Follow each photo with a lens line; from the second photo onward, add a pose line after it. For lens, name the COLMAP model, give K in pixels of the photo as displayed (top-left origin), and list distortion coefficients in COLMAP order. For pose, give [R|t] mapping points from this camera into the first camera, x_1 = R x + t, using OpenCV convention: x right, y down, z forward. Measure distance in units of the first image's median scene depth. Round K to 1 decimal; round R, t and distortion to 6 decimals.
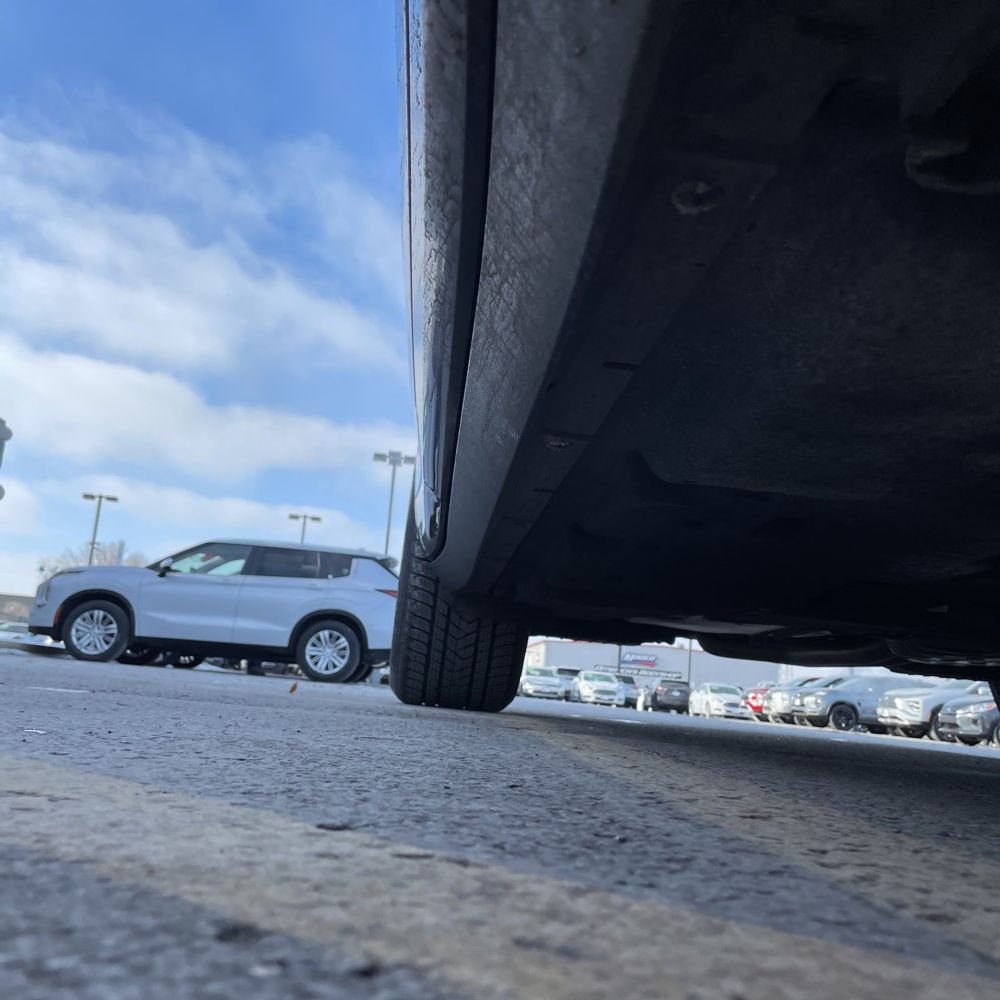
lens RADIAL K [[1002.5, 0, 510.9], [0, 1002.5, 501.2], [0, 0, 1]] dist [0.097394, -0.141373]
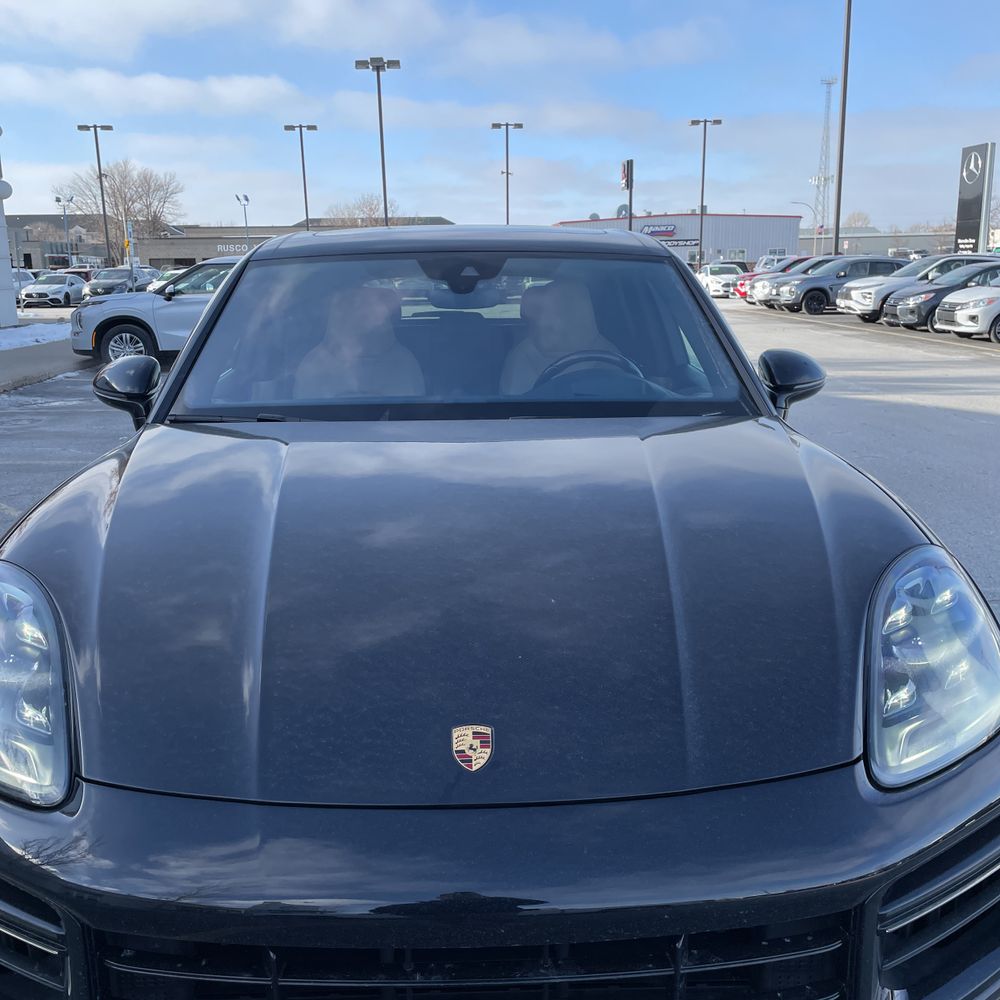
lens RADIAL K [[1002.5, 0, 510.9], [0, 1002.5, 501.2], [0, 0, 1]] dist [0.097394, -0.141373]
pose [[0.995093, -0.079439, -0.058986, 0.058106], [0.096796, 0.905128, 0.413972, -0.087605], [0.020505, -0.417651, 0.908376, -0.096522]]
